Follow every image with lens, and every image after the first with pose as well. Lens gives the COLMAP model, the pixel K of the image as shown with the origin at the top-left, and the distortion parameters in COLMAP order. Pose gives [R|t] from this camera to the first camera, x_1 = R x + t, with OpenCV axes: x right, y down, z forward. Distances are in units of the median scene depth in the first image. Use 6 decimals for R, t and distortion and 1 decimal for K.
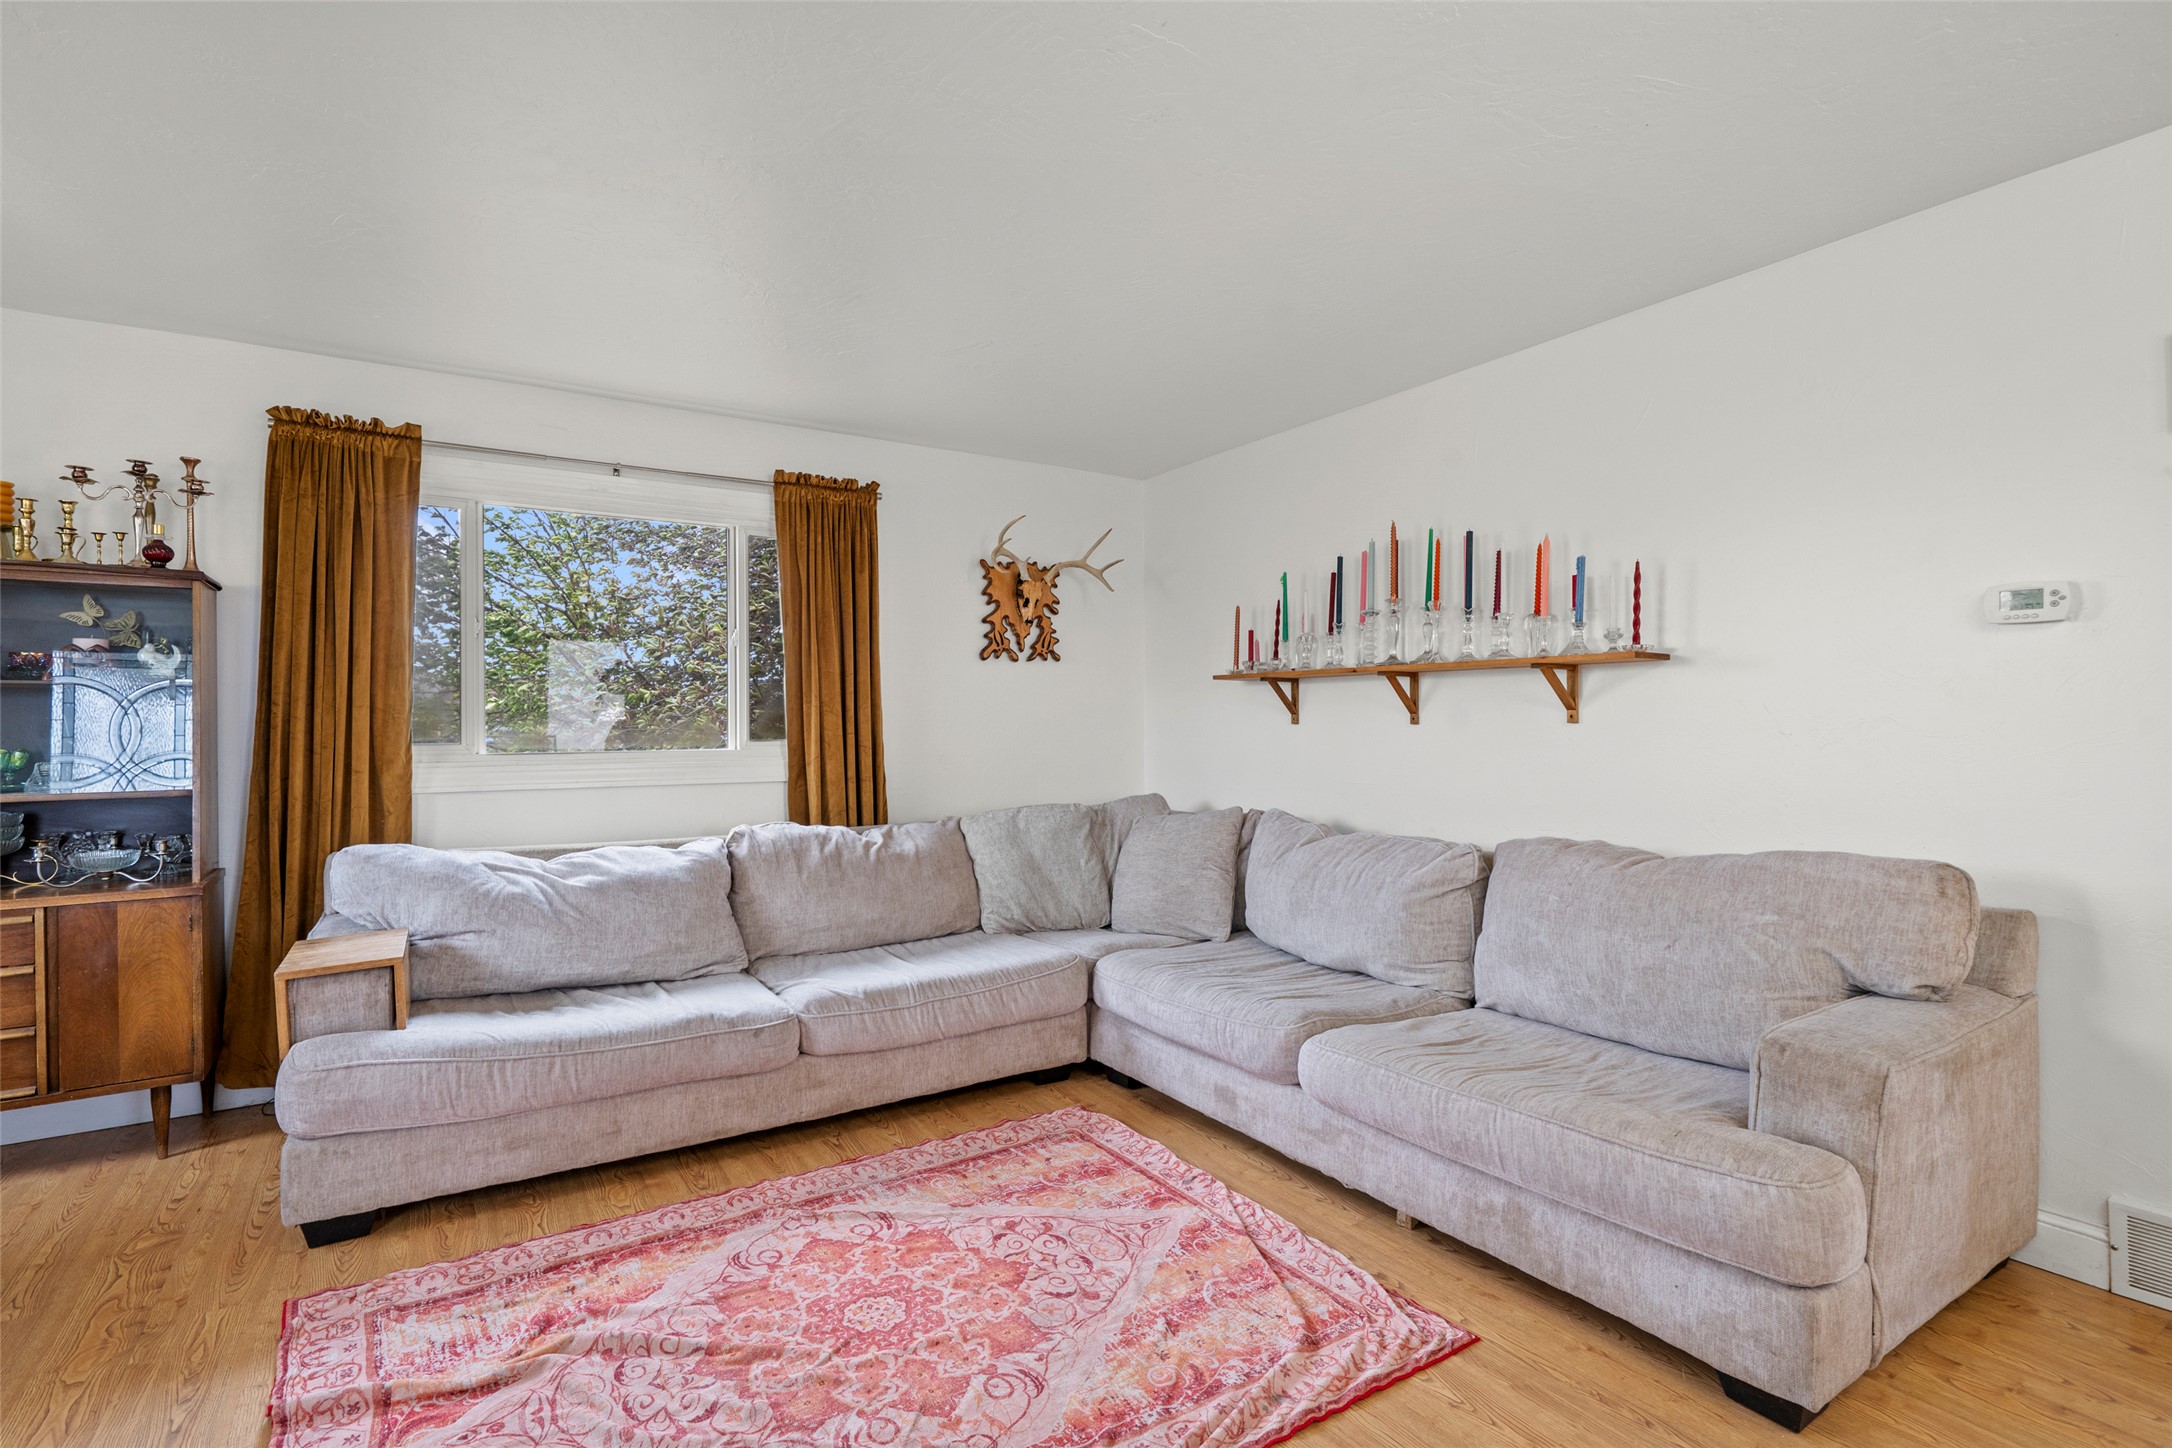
lens RADIAL K [[1023.1, 0, 1085.7], [0, 1023.1, 722.7], [0, 0, 1]] dist [0.000516, 0.000847]
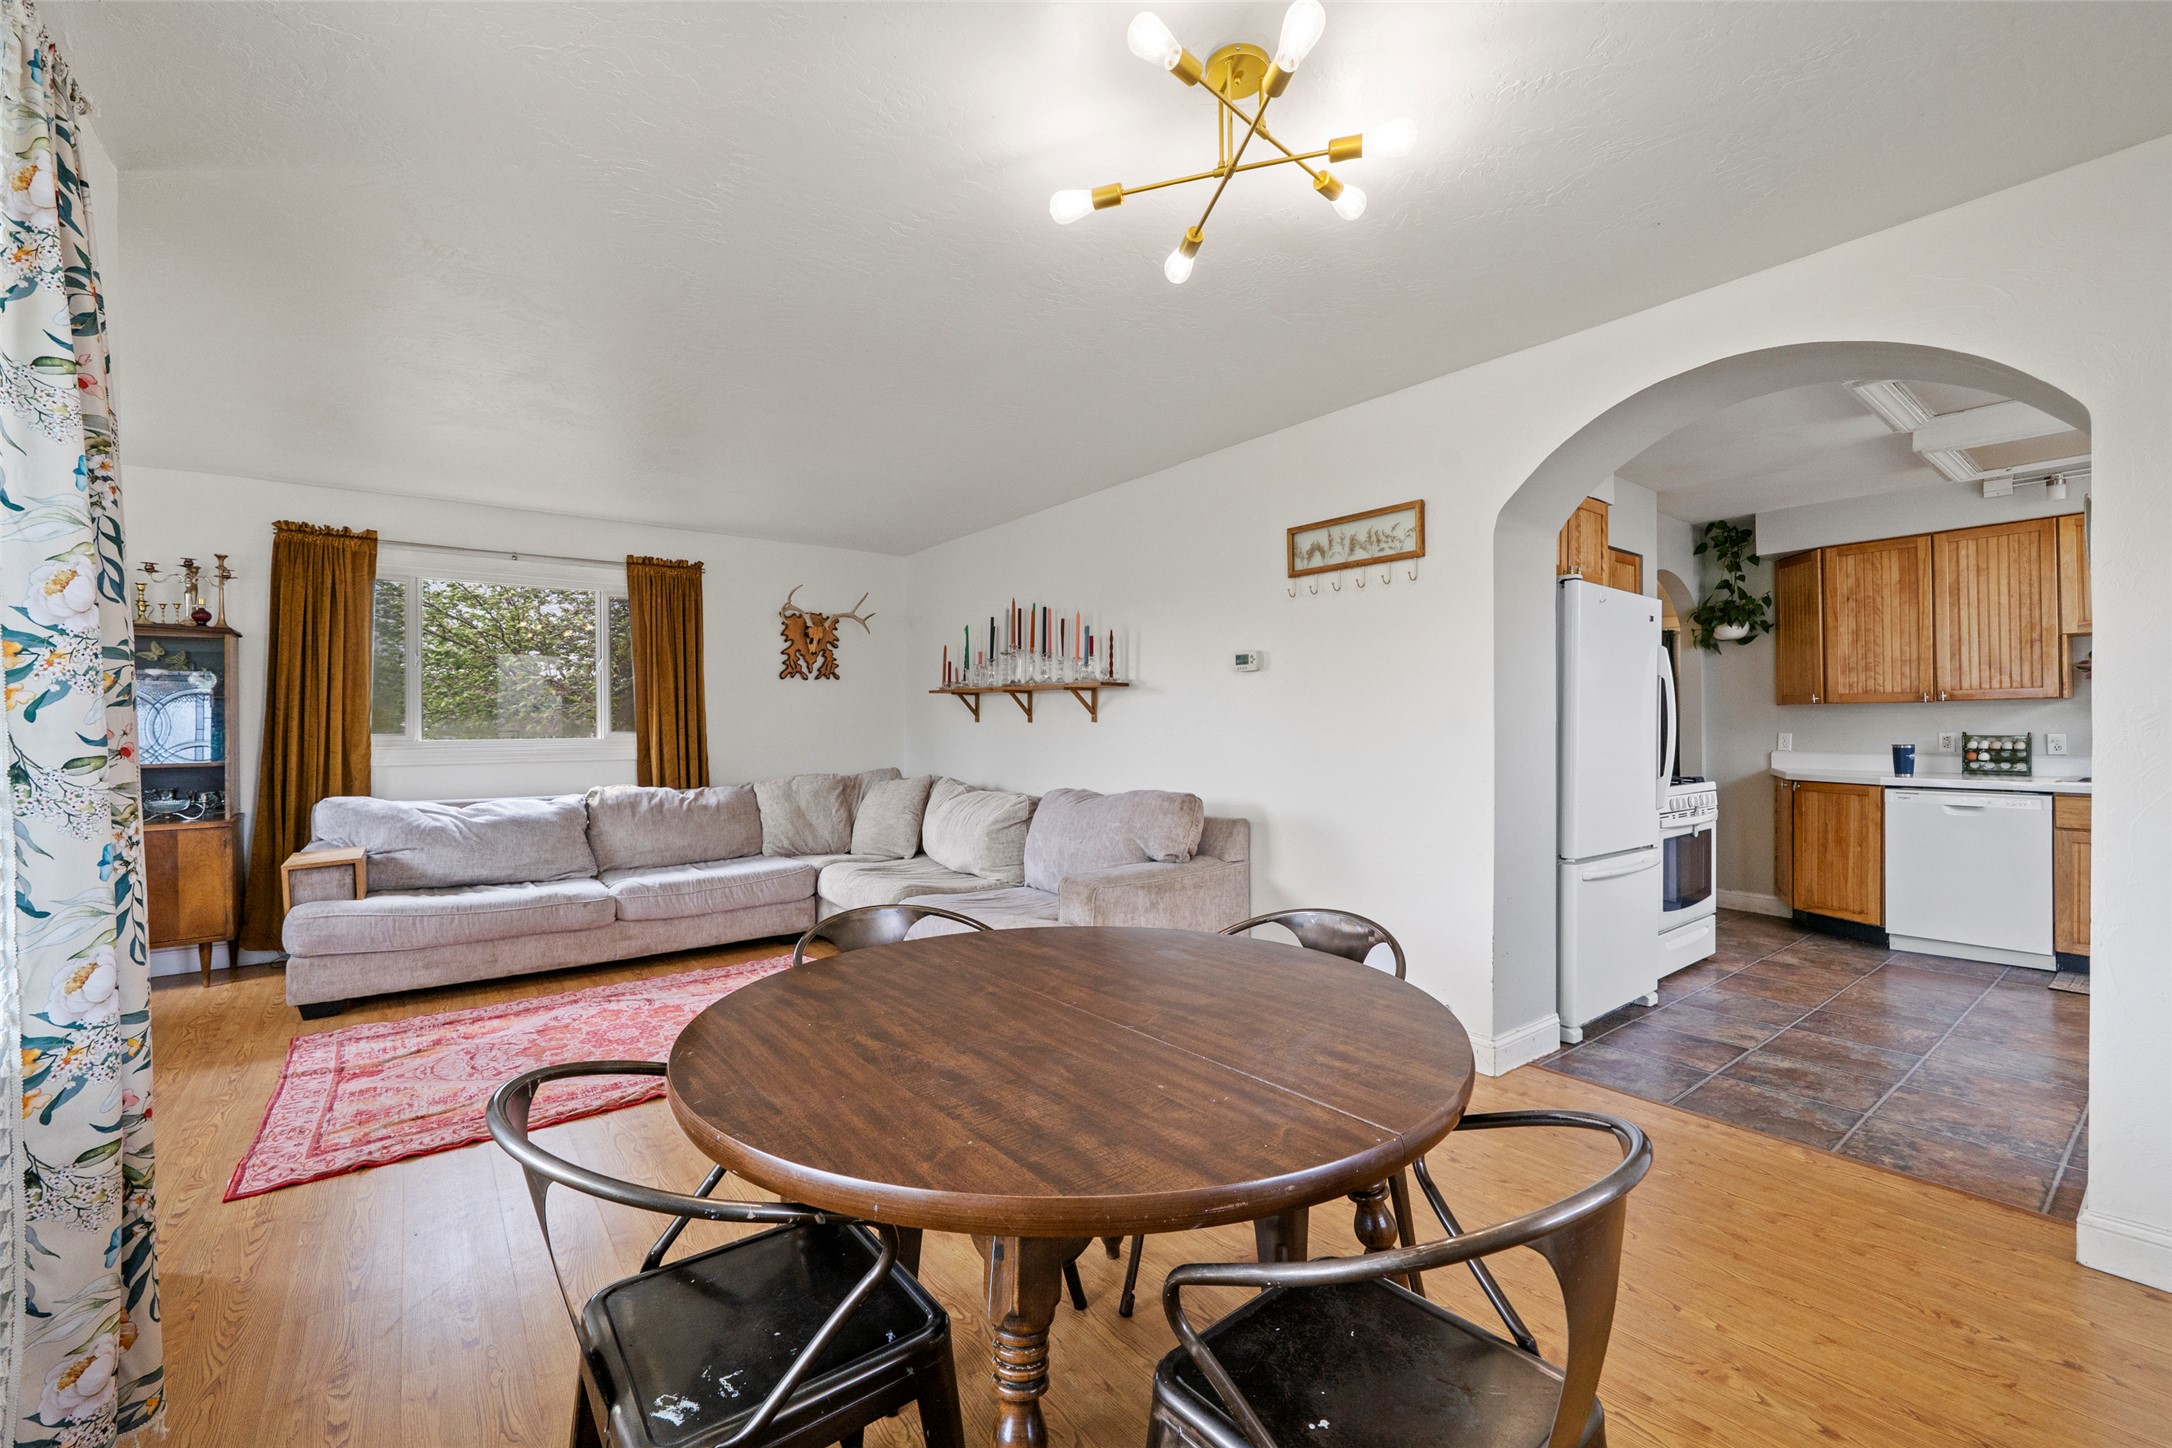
lens RADIAL K [[883.5, 0, 1084.4], [0, 883.5, 722.6], [0, 0, 1]] dist [0.002363, -0.000003]
pose [[0.996798, 0.001104, 0.079949, 0.354107], [-0.001432, 0.999991, 0.004045, -0.004847], [-0.079944, -0.004147, 0.996791, -0.481382]]
